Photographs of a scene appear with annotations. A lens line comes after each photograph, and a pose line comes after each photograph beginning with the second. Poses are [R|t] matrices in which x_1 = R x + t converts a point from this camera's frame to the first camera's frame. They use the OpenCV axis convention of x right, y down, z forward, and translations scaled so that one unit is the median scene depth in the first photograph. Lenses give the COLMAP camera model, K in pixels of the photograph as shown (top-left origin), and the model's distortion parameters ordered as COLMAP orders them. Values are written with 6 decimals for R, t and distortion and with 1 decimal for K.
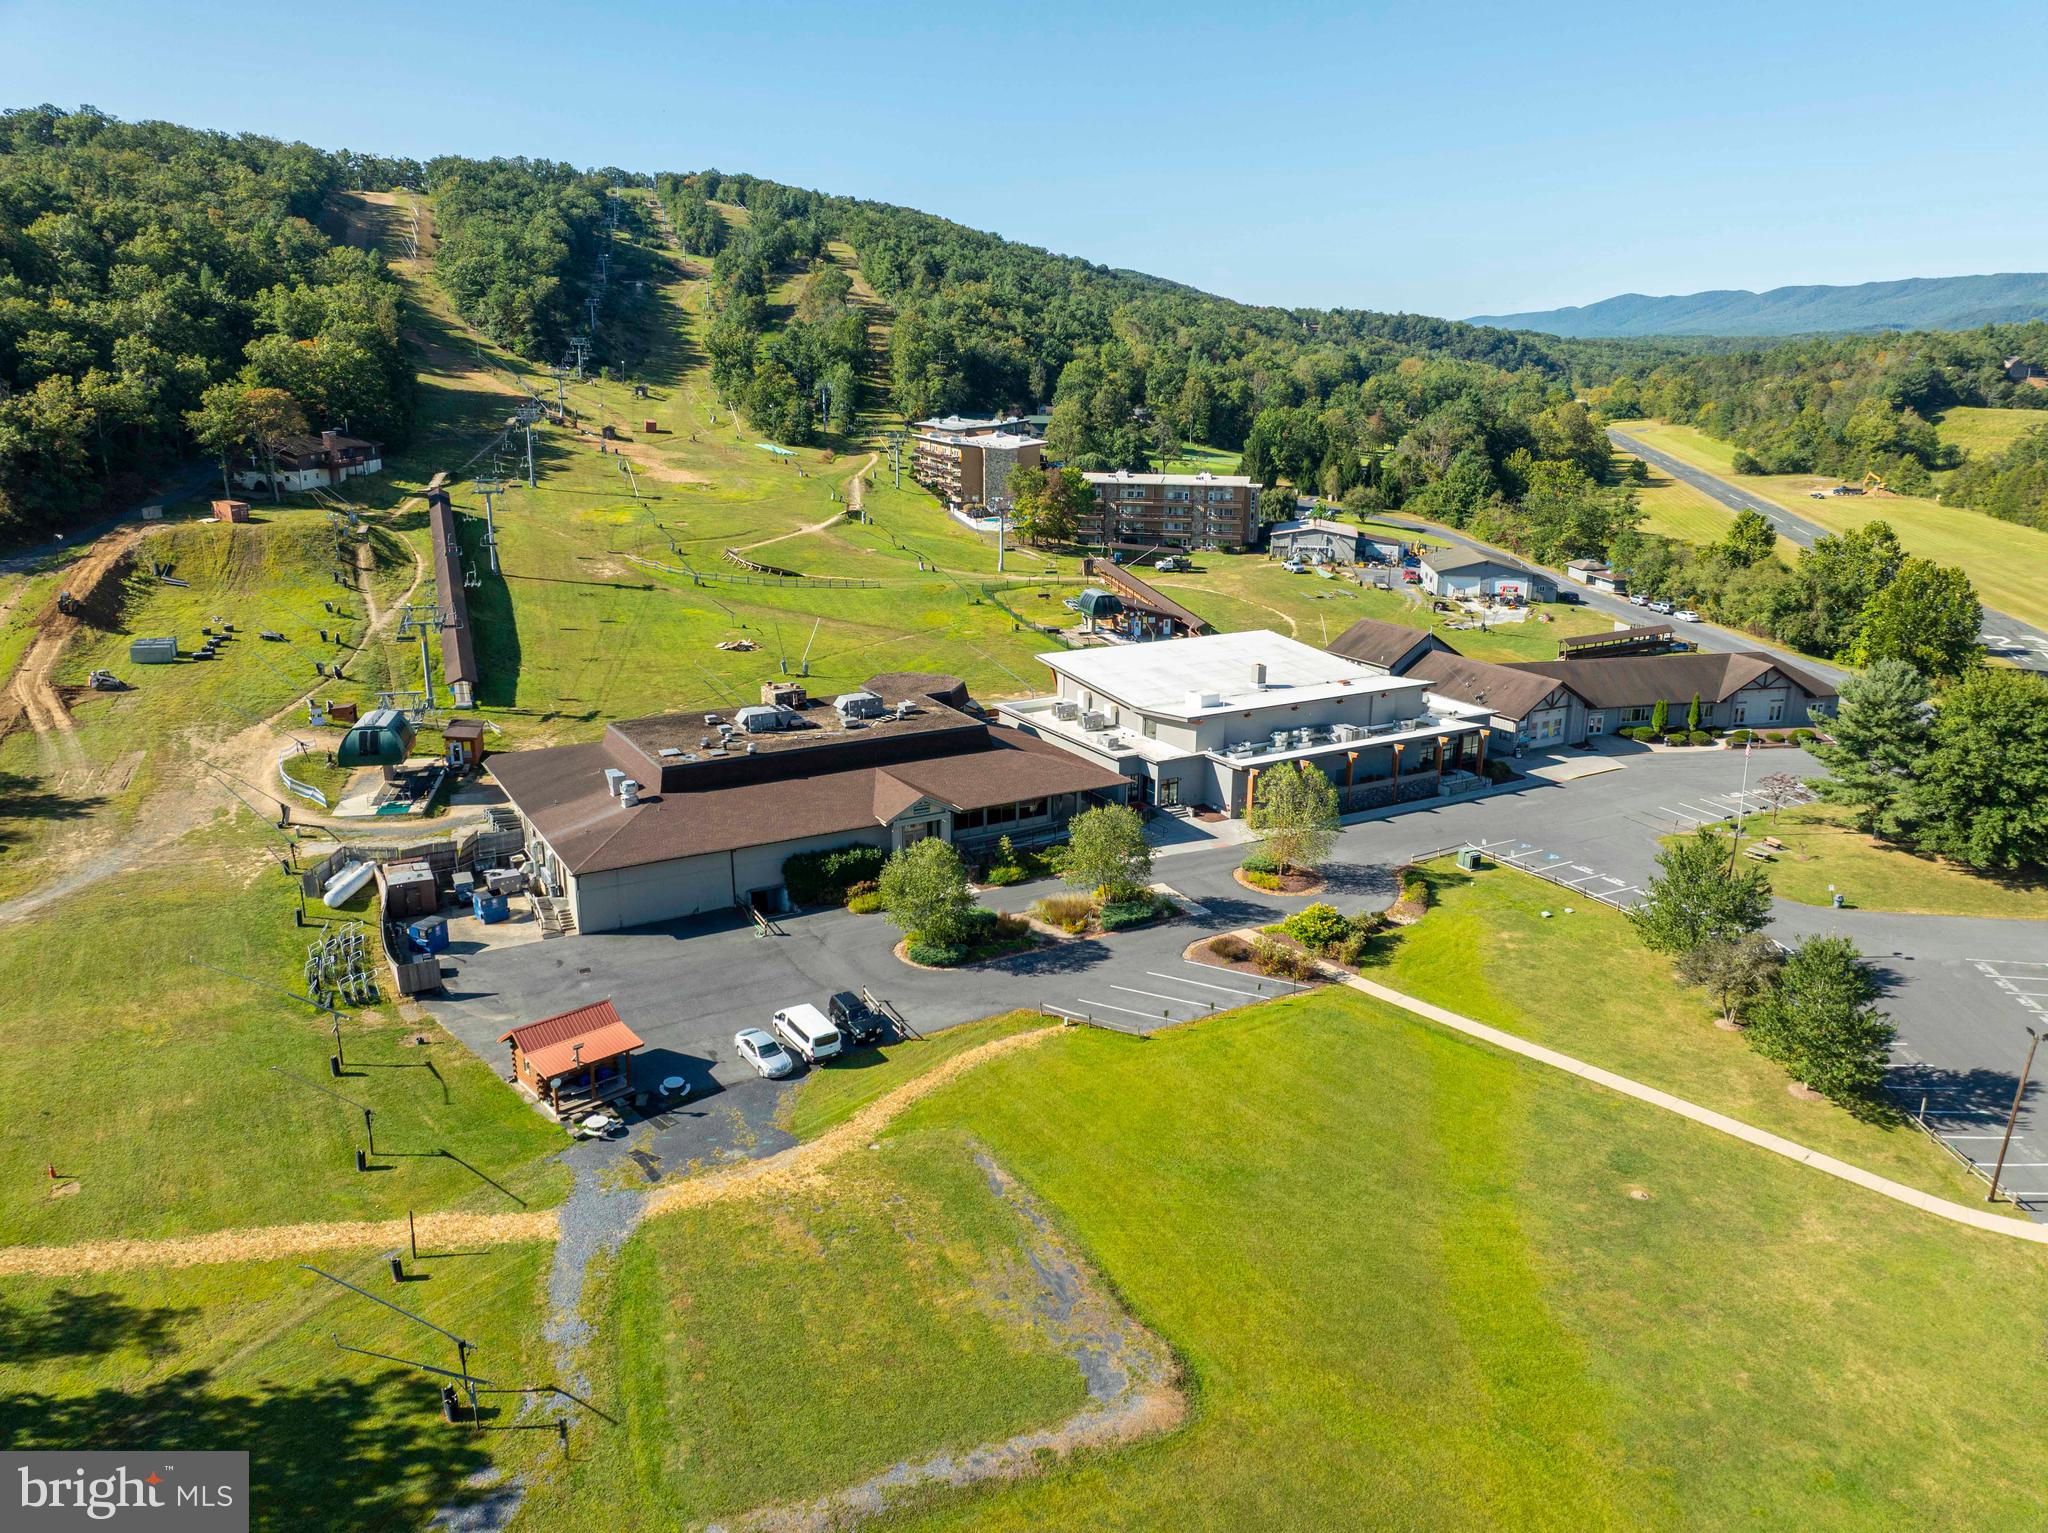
lens RADIAL K [[1437.8, 0, 1032.9], [0, 1437.8, 769.6], [0, 0, 1]] dist [-0.047114, 0.015054]
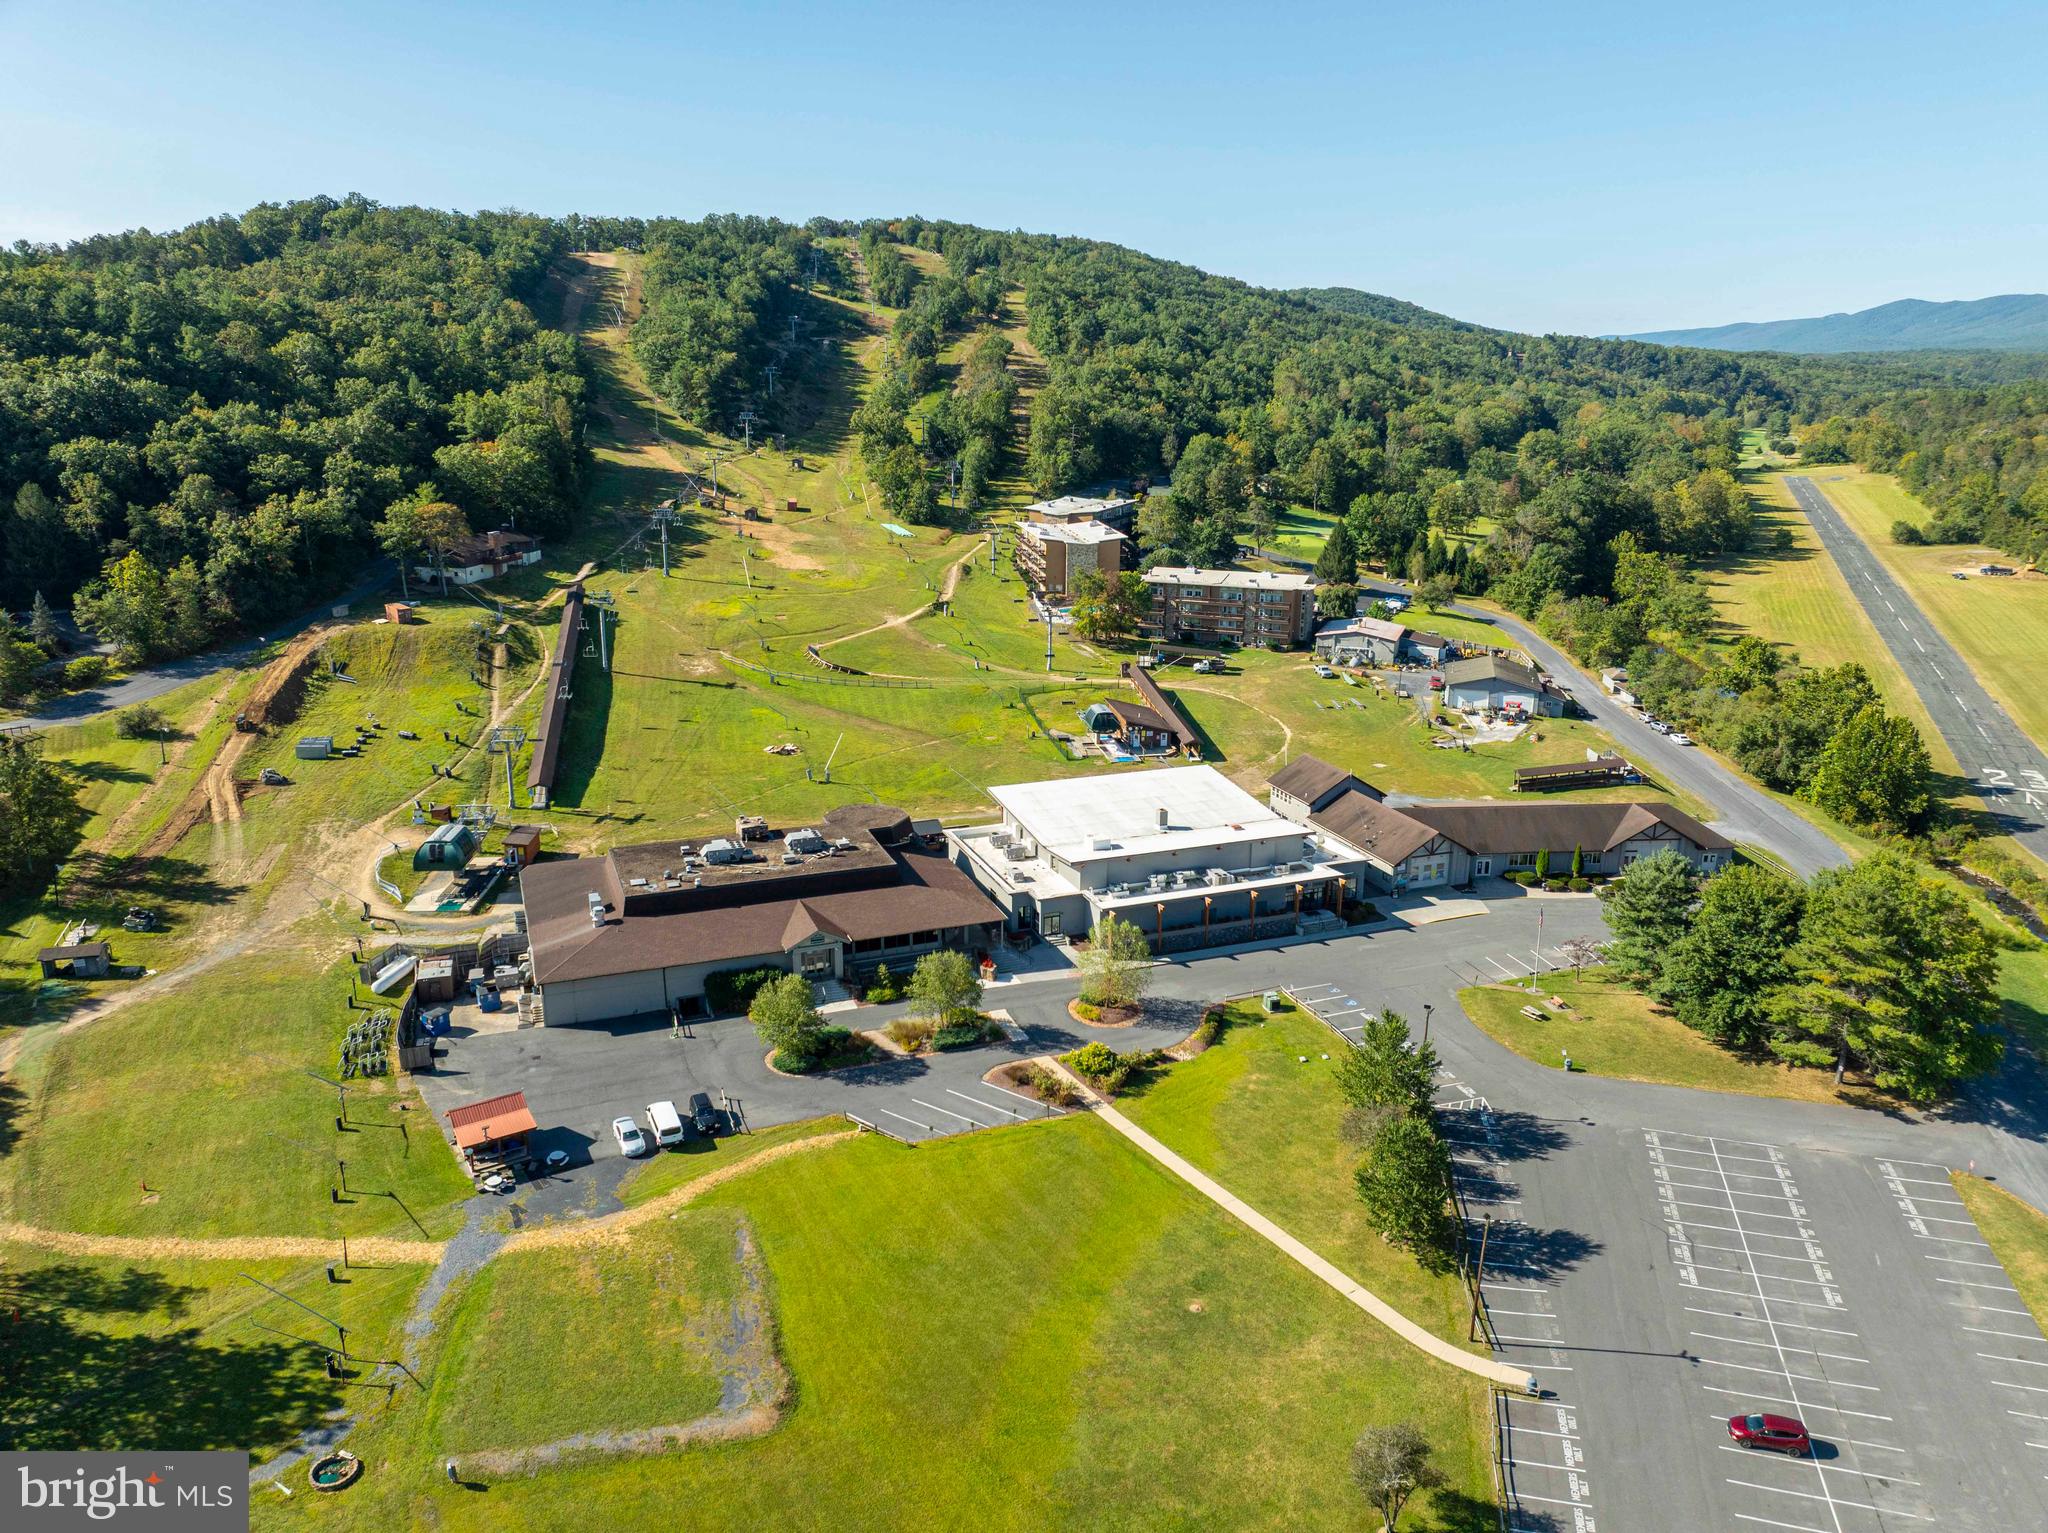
lens RADIAL K [[1437.8, 0, 1030.3], [0, 1437.8, 764.3], [0, 0, 1]] dist [-0.047114, 0.015054]
pose [[0.987713, 0.041783, -0.150592, 0.228137], [-0.042846, 0.999074, -0.003818, -0.101882], [0.150293, 0.010223, 0.988589, -0.183401]]
